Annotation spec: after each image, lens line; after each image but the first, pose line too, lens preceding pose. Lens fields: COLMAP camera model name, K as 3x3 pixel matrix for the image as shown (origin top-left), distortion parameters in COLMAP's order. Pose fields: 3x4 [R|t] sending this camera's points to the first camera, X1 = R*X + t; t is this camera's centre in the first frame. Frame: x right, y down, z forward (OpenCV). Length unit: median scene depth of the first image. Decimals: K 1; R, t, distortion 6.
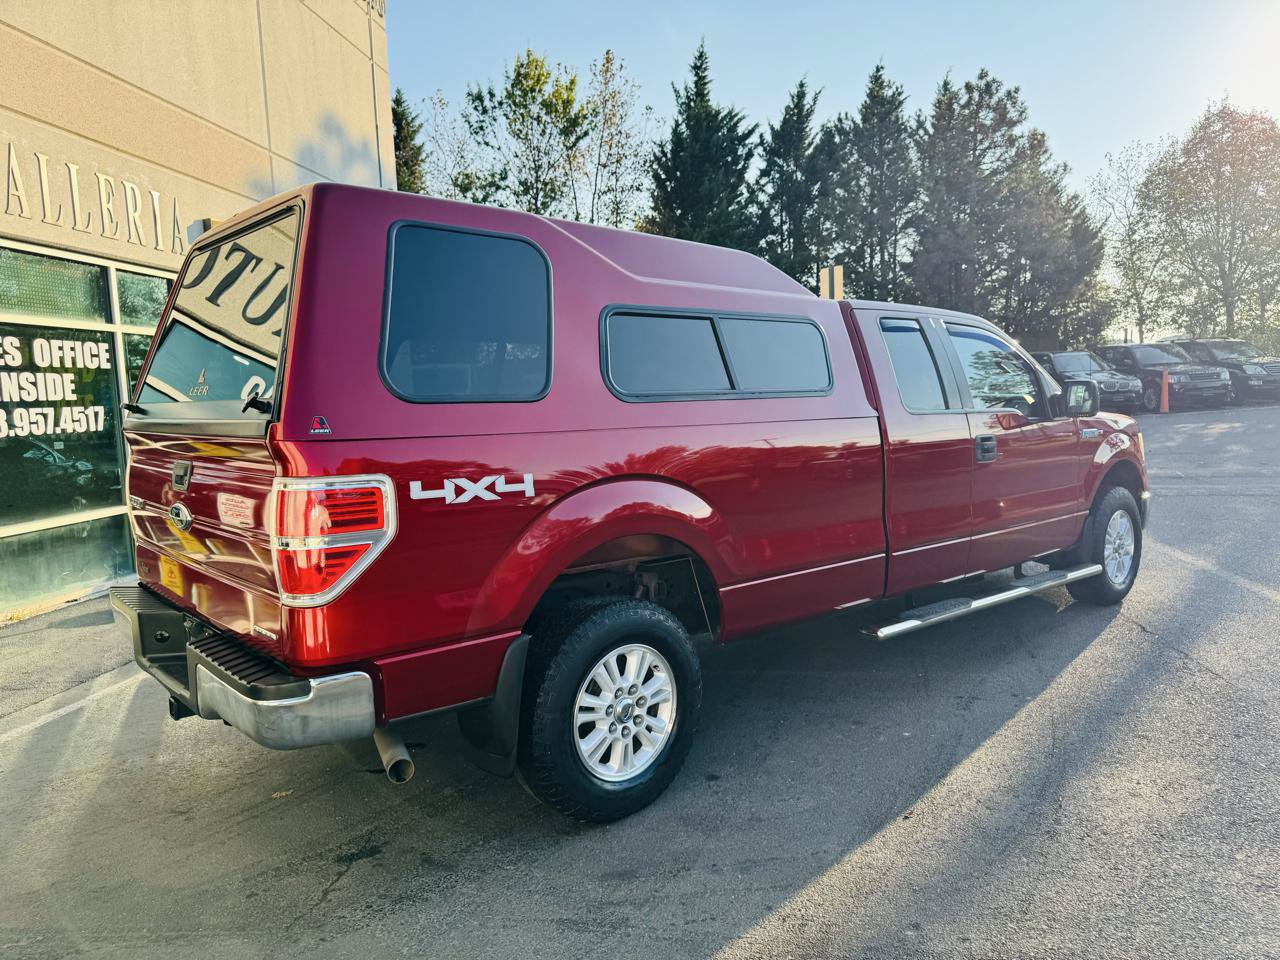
lens RADIAL K [[899.6, 0, 653.8], [0, 899.6, 483.1], [0, 0, 1]] dist [0.052615, -0.070289]
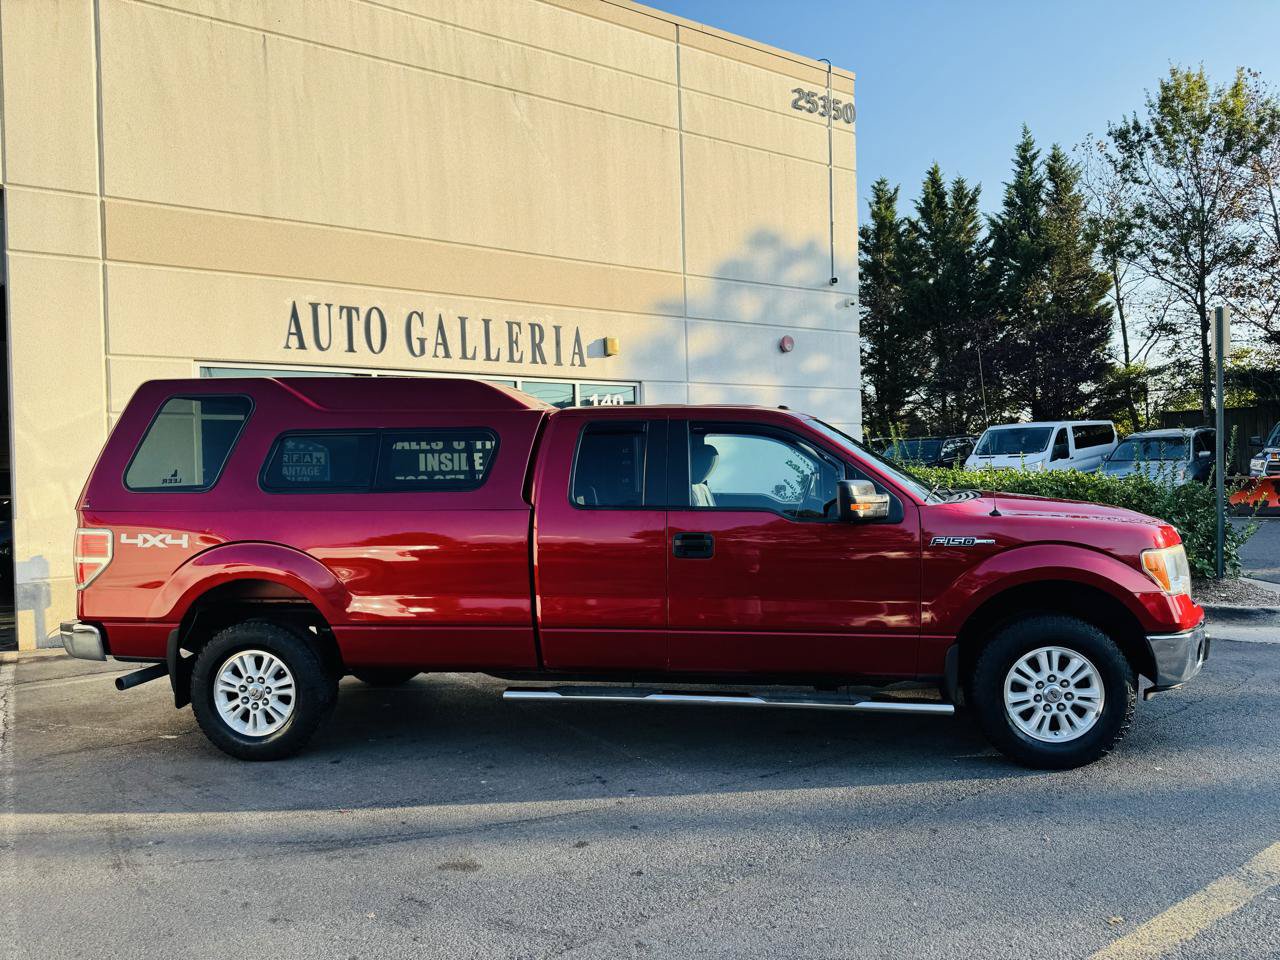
lens RADIAL K [[905.5, 0, 645.0], [0, 905.5, 480.9], [0, 0, 1]] dist [0.089532, -0.142088]
pose [[0.667015, 0.027185, -0.744548, 0.744694], [-0.072403, 0.996969, -0.028461, -0.053668], [0.741518, 0.072891, 0.666962, 0.195021]]
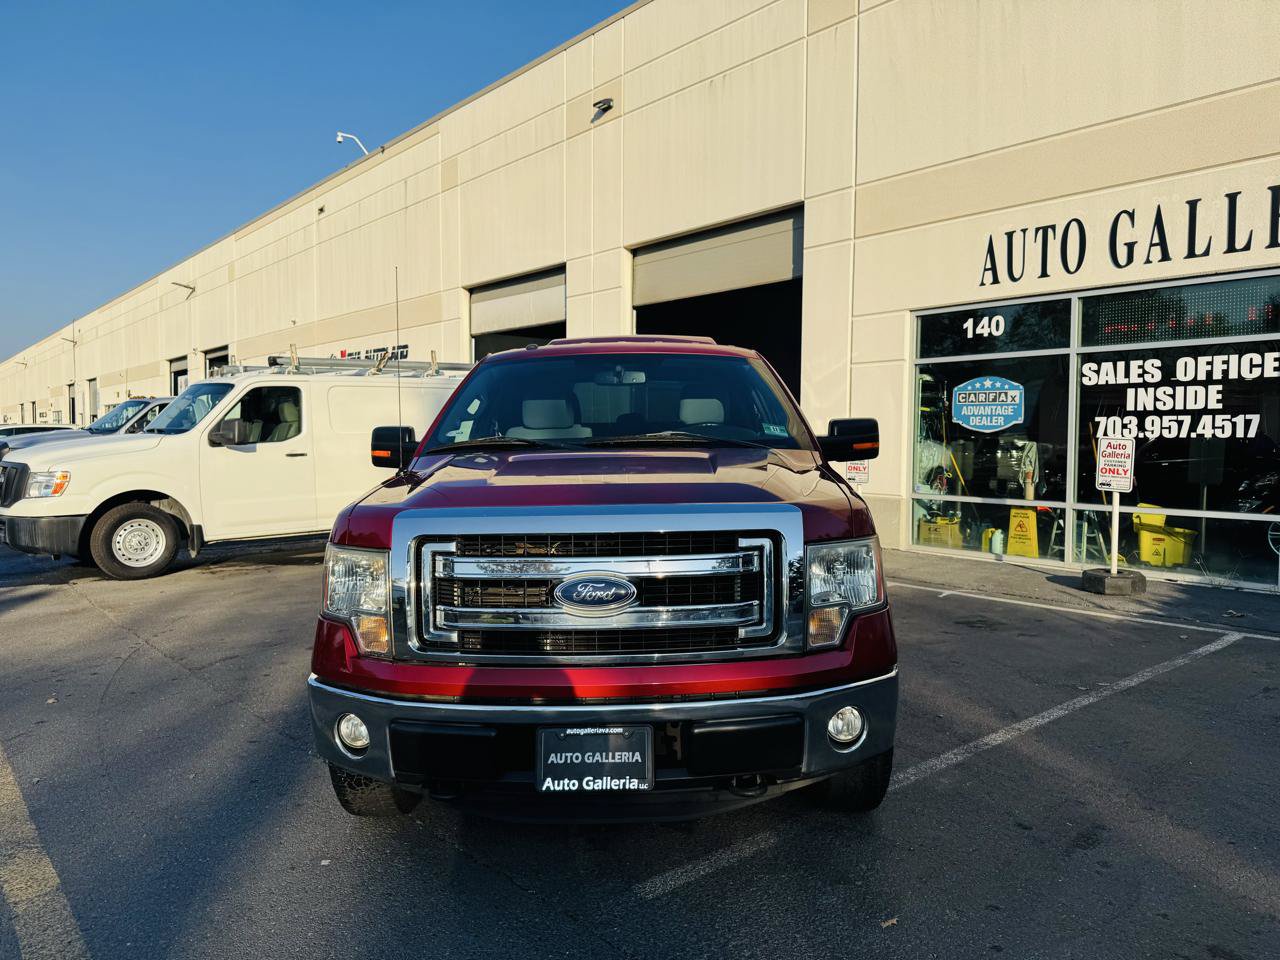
lens RADIAL K [[905.1, 0, 653.5], [0, 905.1, 479.8], [0, 0, 1]] dist [0.028256, -0.033157]
pose [[-0.665712, 0.077347, -0.742190, 0.697963], [-0.044627, 0.988706, 0.143067, -0.143576], [0.744873, 0.128363, -0.654742, 1.314591]]
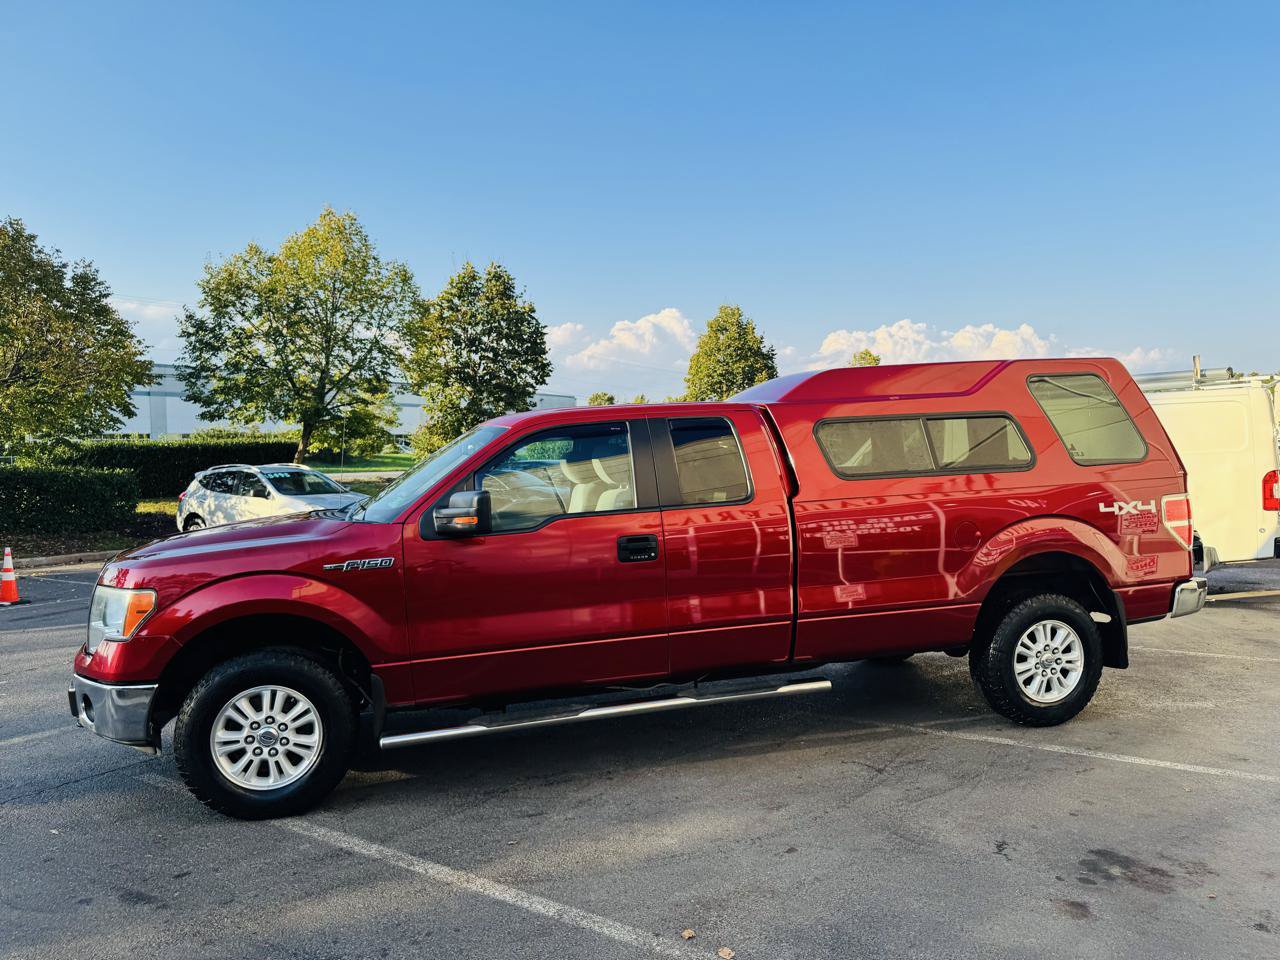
lens RADIAL K [[899.6, 0, 653.8], [0, 899.6, 483.1], [0, 0, 1]] dist [0.052615, -0.070289]
pose [[-0.897502, 0.045659, 0.438640, -0.263734], [0.102315, 0.989046, 0.106396, -0.161224], [-0.428978, 0.140370, -0.892342, 1.495687]]
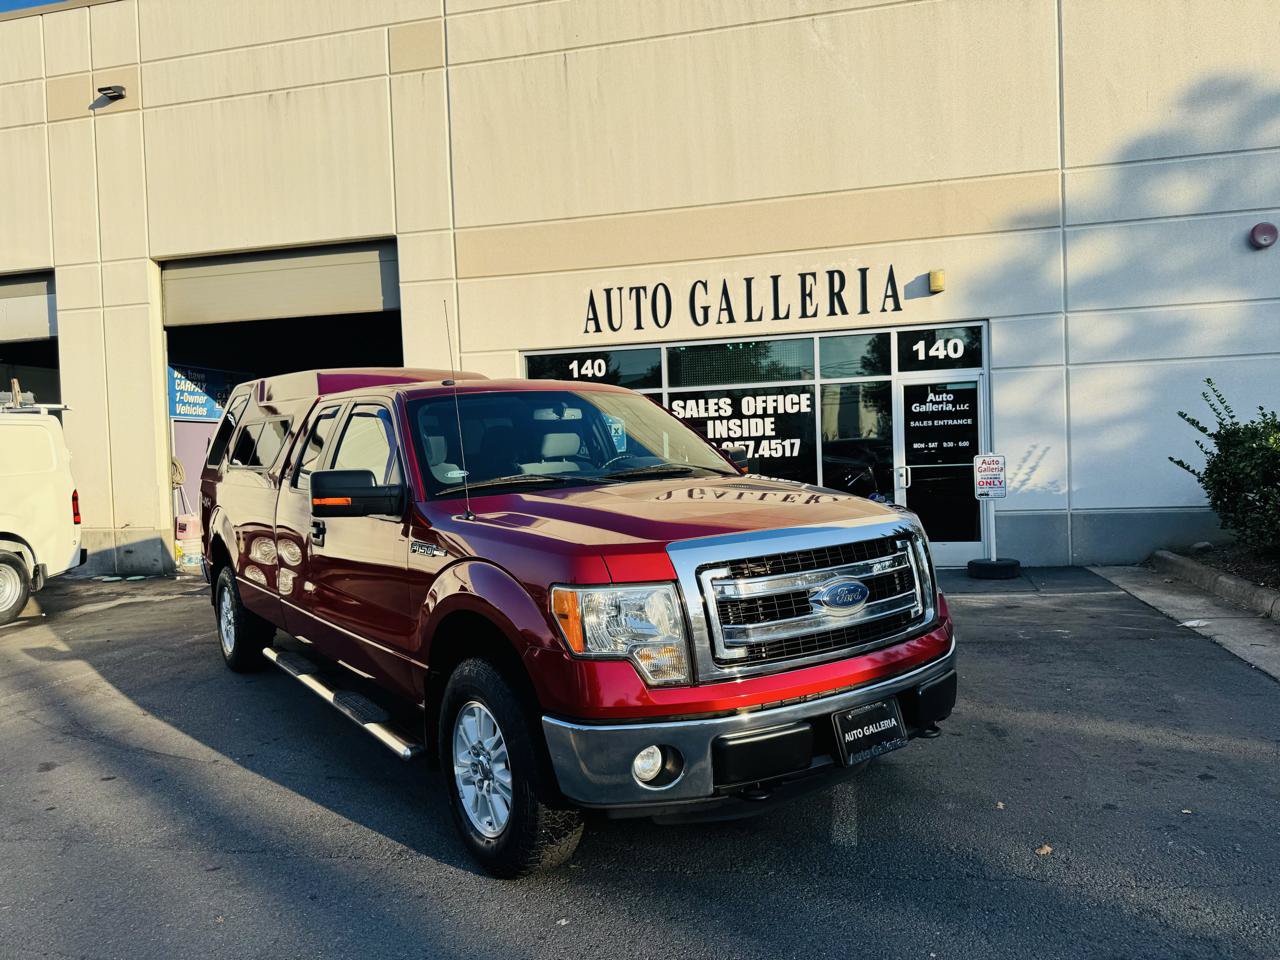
lens RADIAL K [[897.7, 0, 646.2], [0, 897.7, 487.7], [0, 0, 1]] dist [0.074093, -0.094210]
pose [[-0.091221, 0.084250, -0.992260, 0.907852], [-0.055877, 0.994412, 0.089570, -0.135855], [0.994262, 0.063615, -0.086003, 0.994536]]
